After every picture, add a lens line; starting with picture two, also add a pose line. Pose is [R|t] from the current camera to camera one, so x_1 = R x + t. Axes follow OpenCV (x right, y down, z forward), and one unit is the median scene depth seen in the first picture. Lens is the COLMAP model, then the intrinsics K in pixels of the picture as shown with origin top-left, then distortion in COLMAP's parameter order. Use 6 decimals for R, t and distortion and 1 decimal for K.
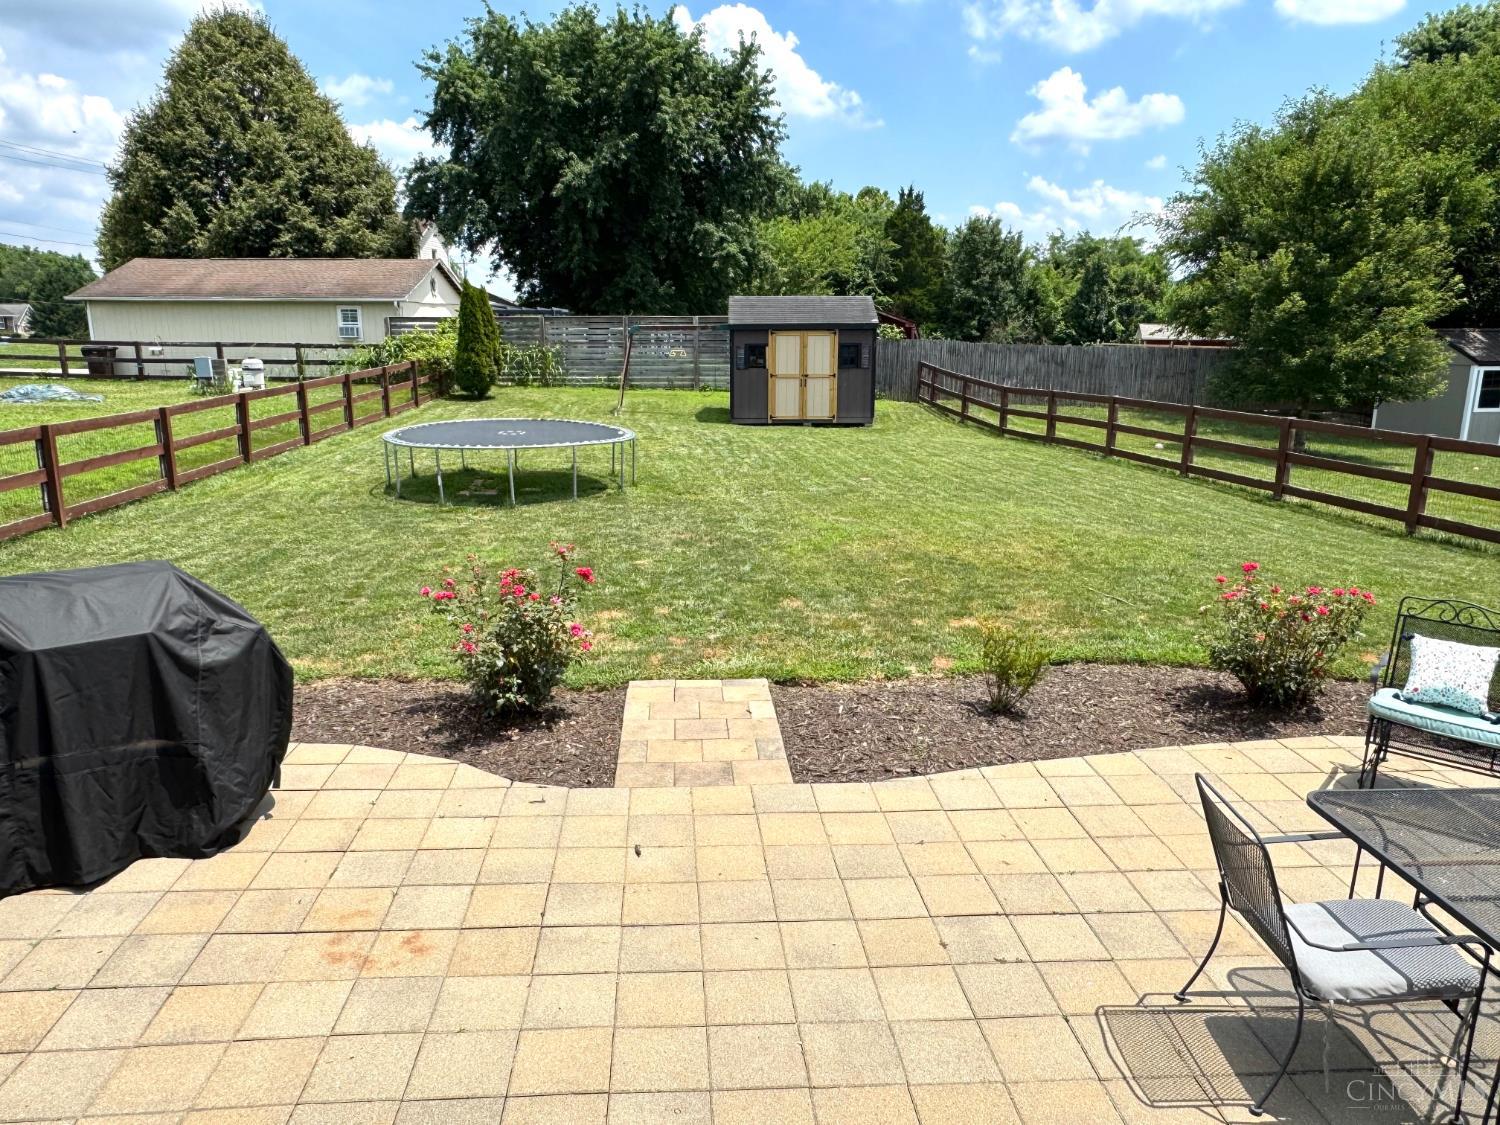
lens RADIAL K [[1028.7, 0, 745.8], [0, 1028.7, 563.1], [0, 0, 1]] dist [-0.000003, -0.002577]
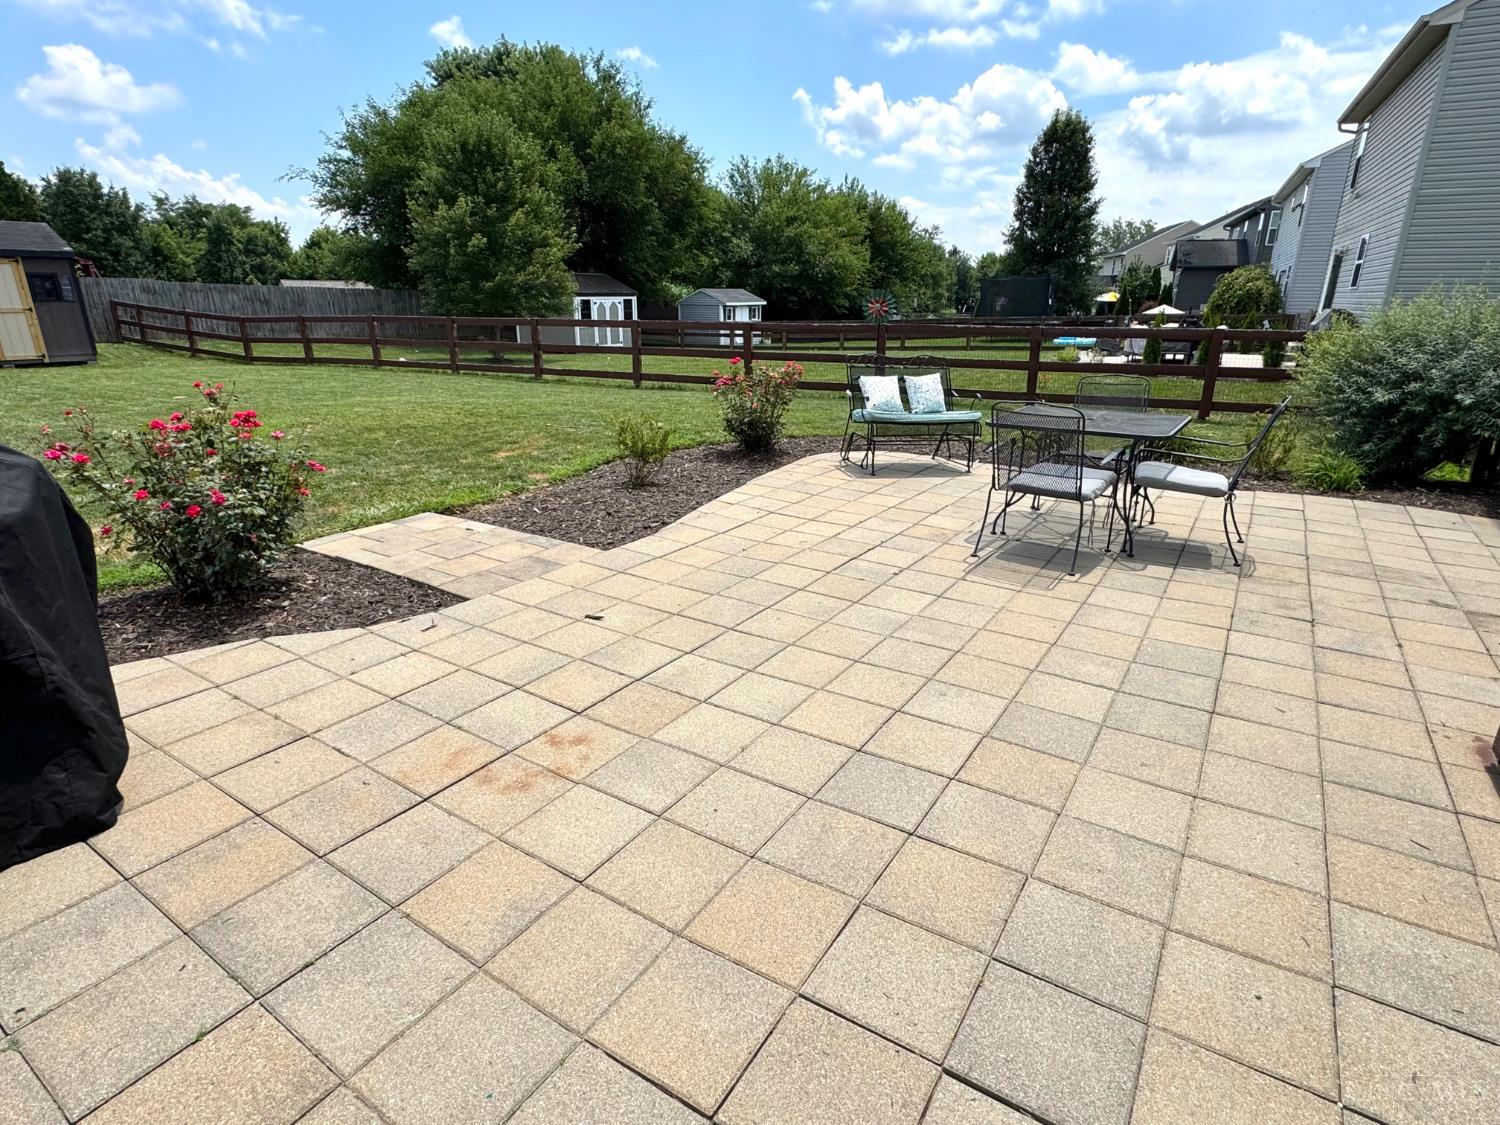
lens RADIAL K [[784.5, 0, 749.5], [0, 784.5, 565.4], [0, 0, 1]] dist [-0.003321, -0.000298]
pose [[0.607914, -0.258963, 0.750585, -0.085561], [0.178533, 0.965693, 0.188580, 0.016300], [-0.773670, 0.019364, 0.633292, 0.057147]]
